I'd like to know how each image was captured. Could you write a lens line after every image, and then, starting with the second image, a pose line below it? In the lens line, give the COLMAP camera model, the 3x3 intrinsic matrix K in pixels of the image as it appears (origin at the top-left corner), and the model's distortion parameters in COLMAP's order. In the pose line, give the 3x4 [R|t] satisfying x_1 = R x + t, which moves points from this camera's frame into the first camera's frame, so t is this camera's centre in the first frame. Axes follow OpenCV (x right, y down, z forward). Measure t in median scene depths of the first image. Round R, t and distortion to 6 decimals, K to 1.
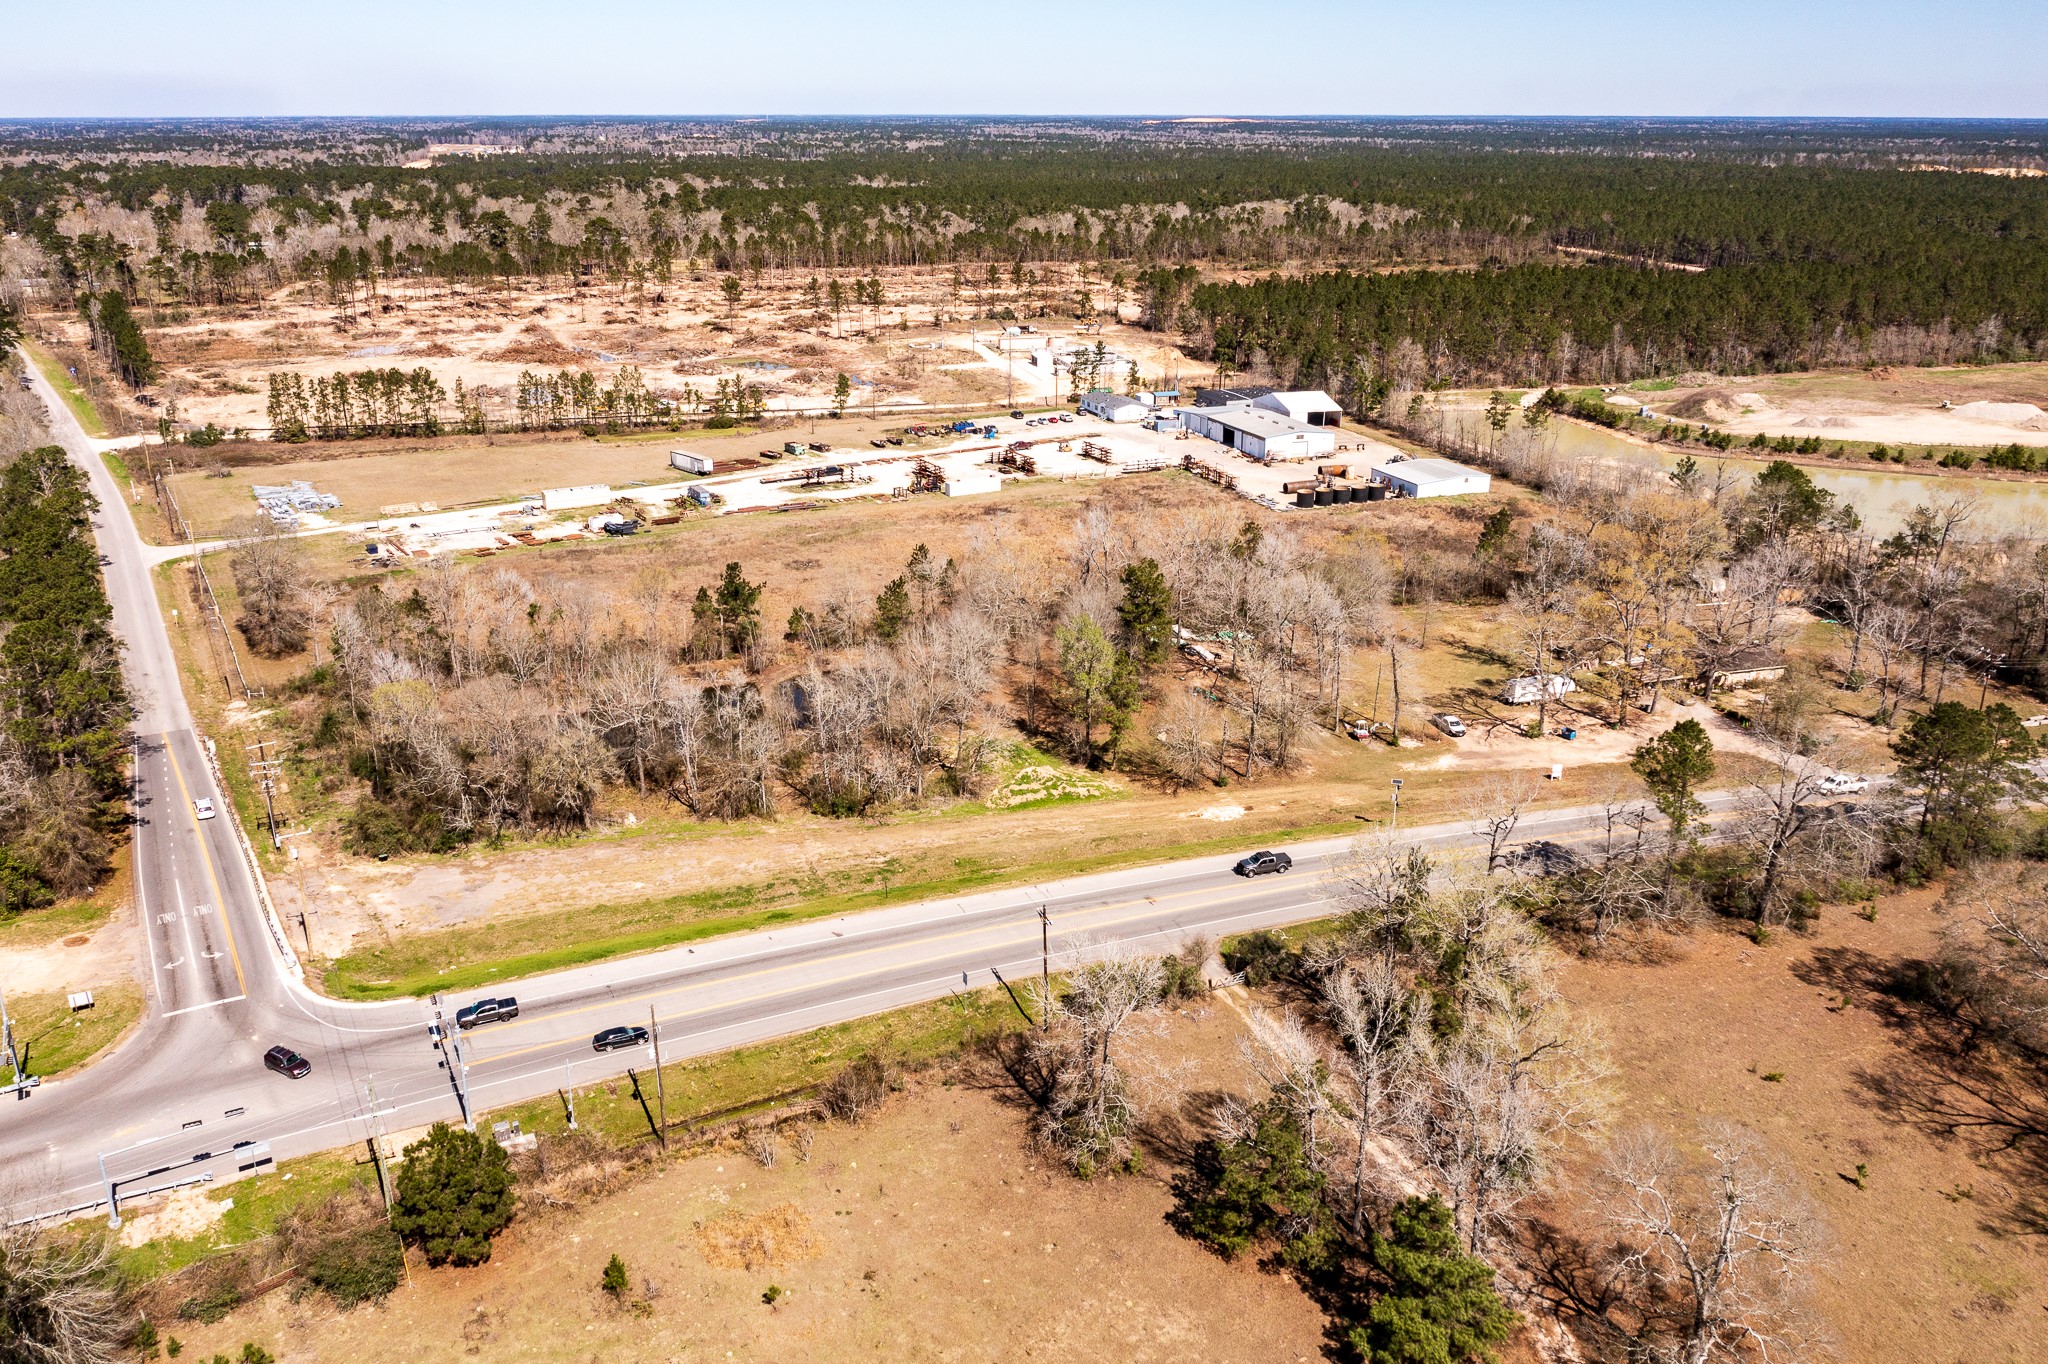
lens RADIAL K [[1639.7, 0, 1024.0], [0, 1639.7, 682.0], [0, 0, 1]] dist [-0.012730, 0.001008]
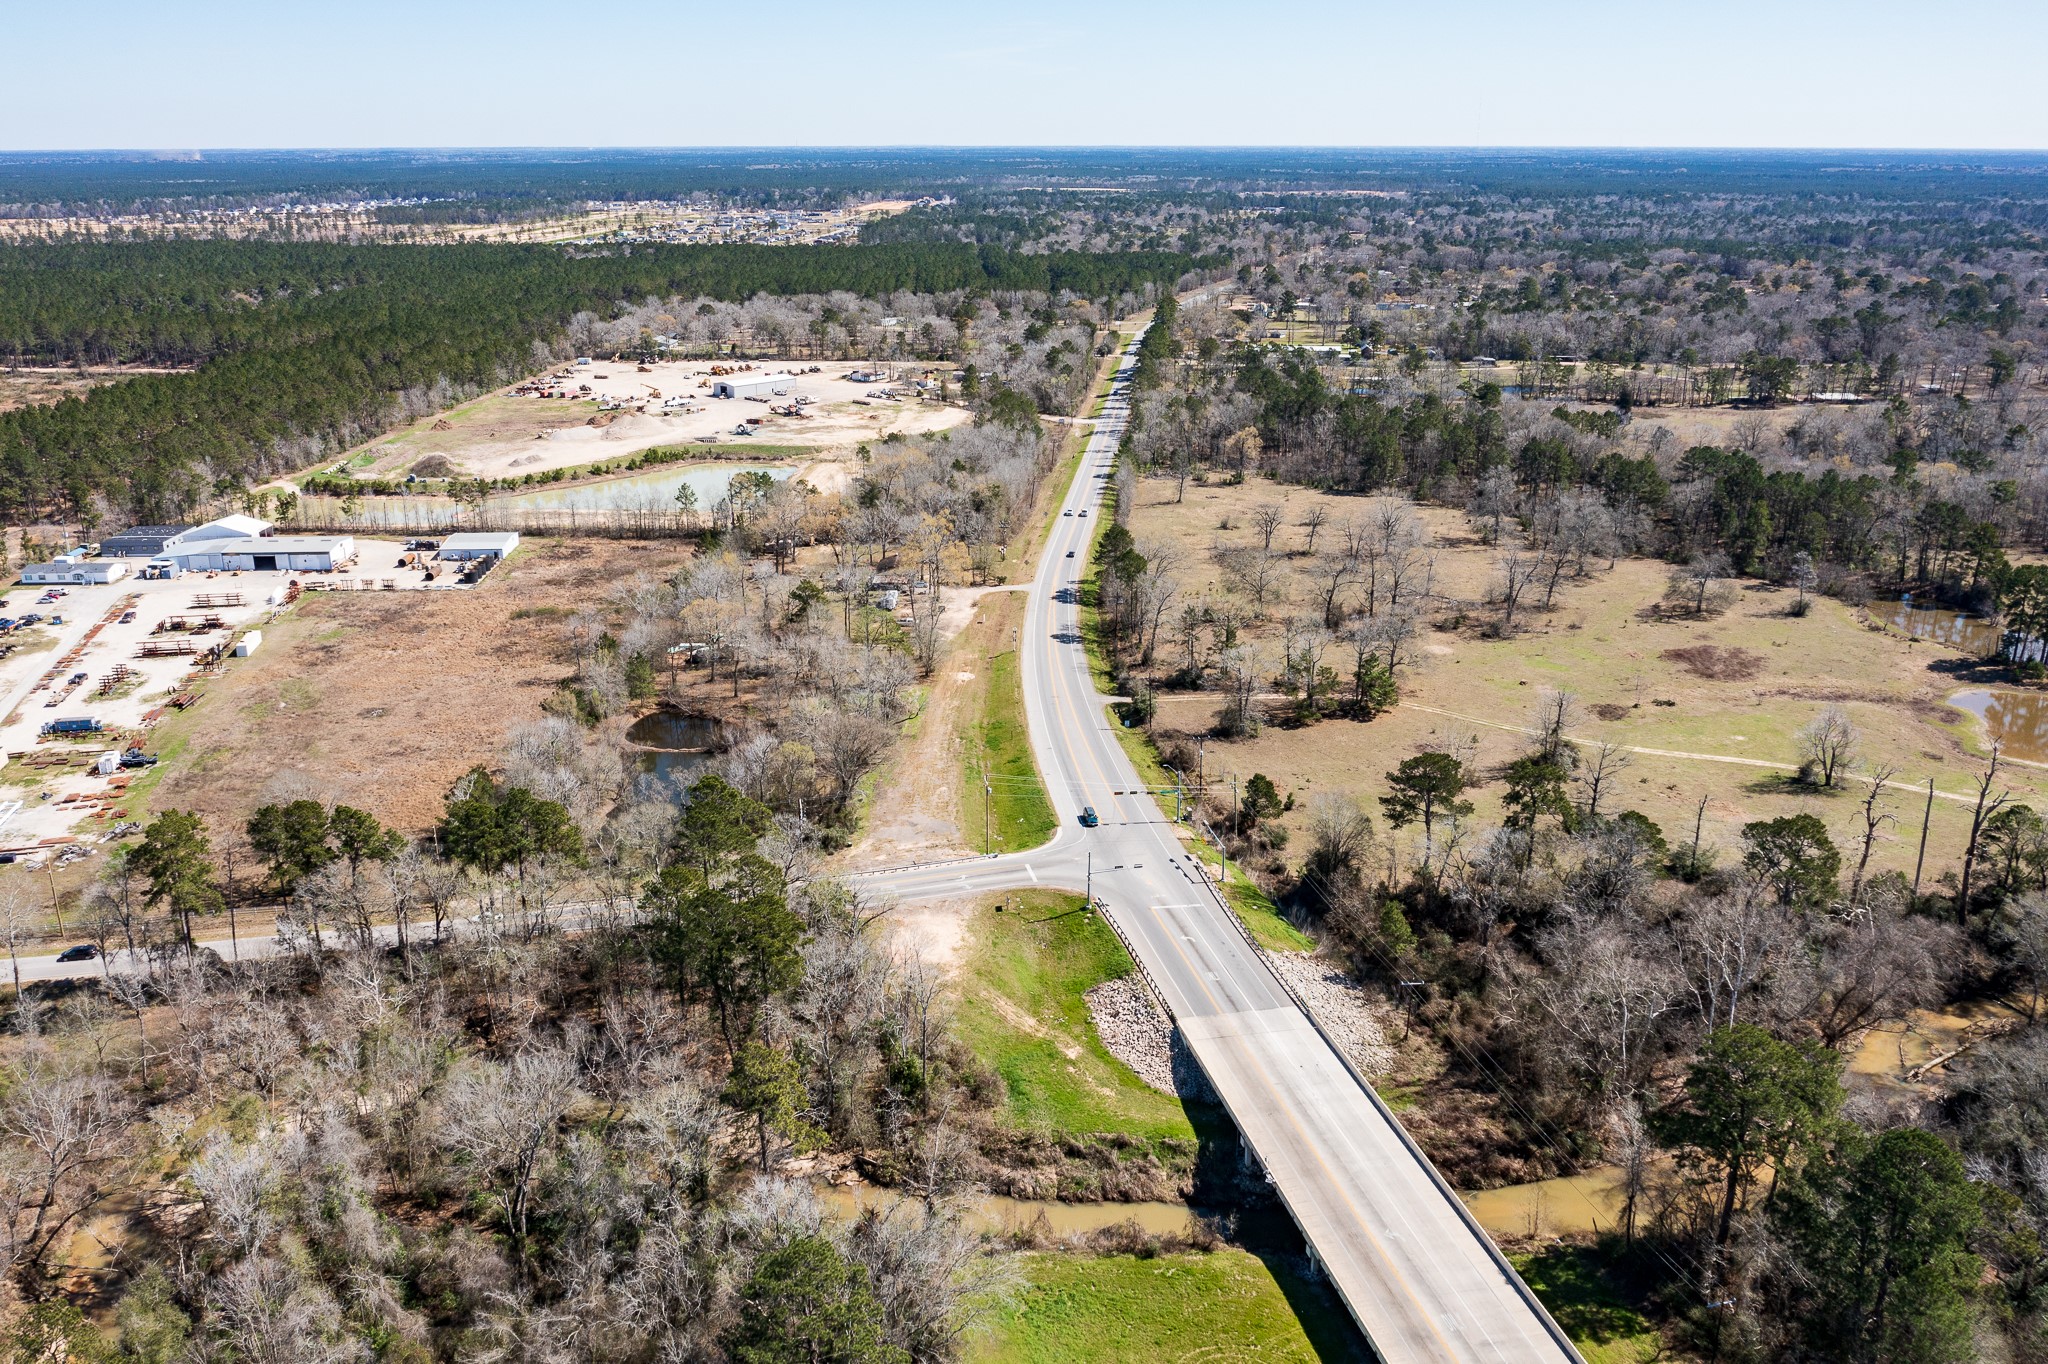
lens RADIAL K [[1650.8, 0, 1024.0], [0, 1650.8, 682.0], [0, 0, 1]] dist [-0.018845, 0.006527]
pose [[0.307258, -0.297990, 0.903767, -0.763561], [0.313264, 0.928448, 0.199626, -0.132036], [-0.898587, 0.221781, 0.378623, 0.098963]]
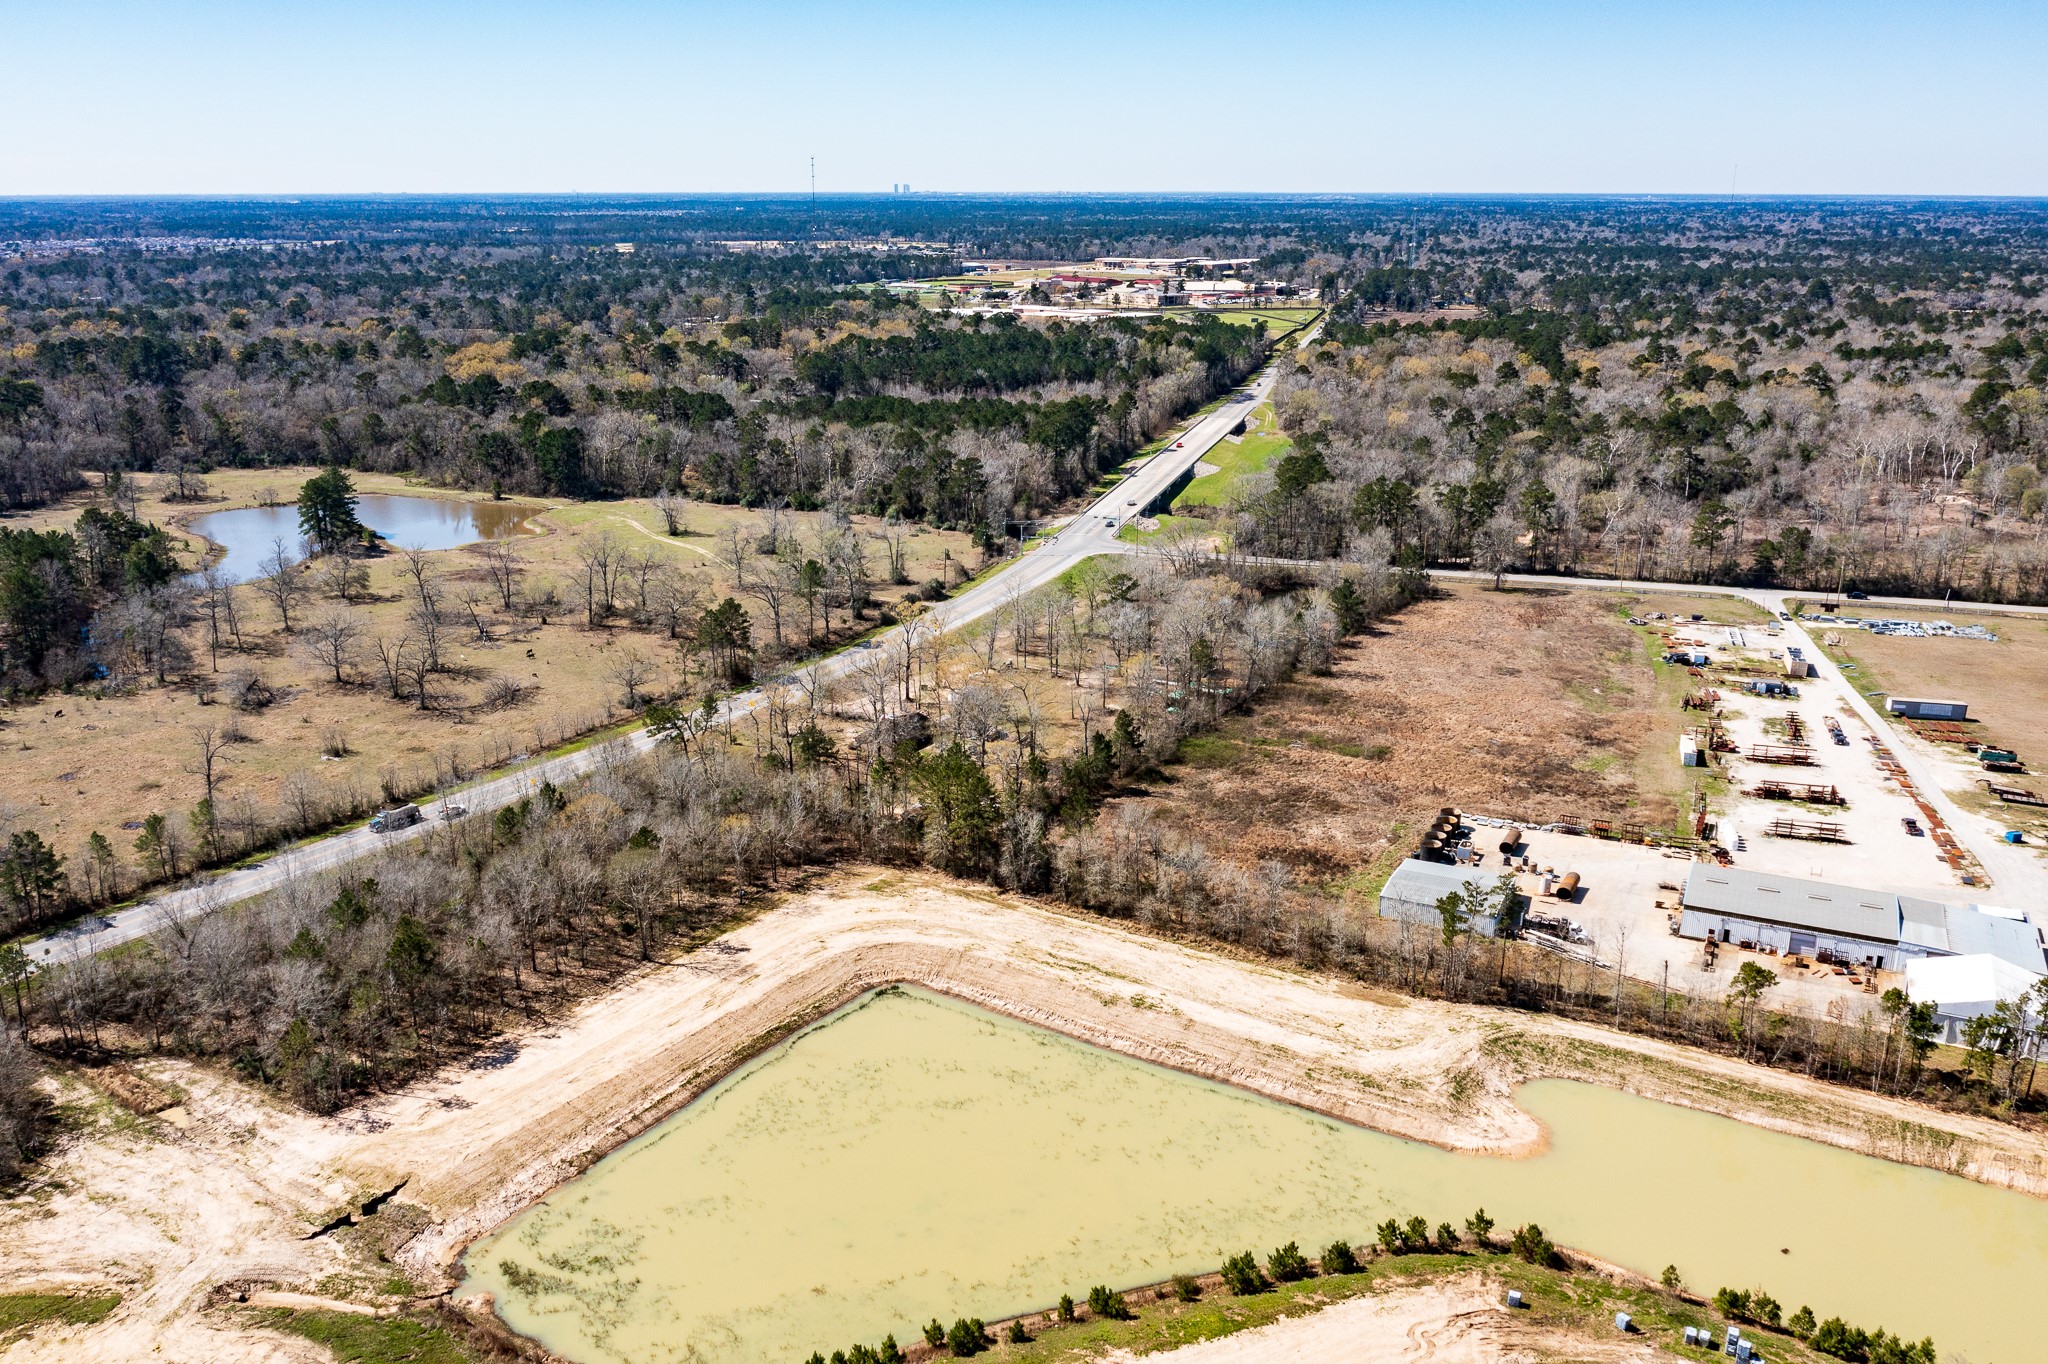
lens RADIAL K [[1650.8, 0, 1024.0], [0, 1650.8, 682.0], [0, 0, 1]] dist [-0.018845, 0.006527]
pose [[-0.721920, 0.201129, -0.662101, 0.763682], [-0.226354, 0.835548, 0.500623, -0.473959], [0.653907, 0.511279, -0.557673, 1.093269]]
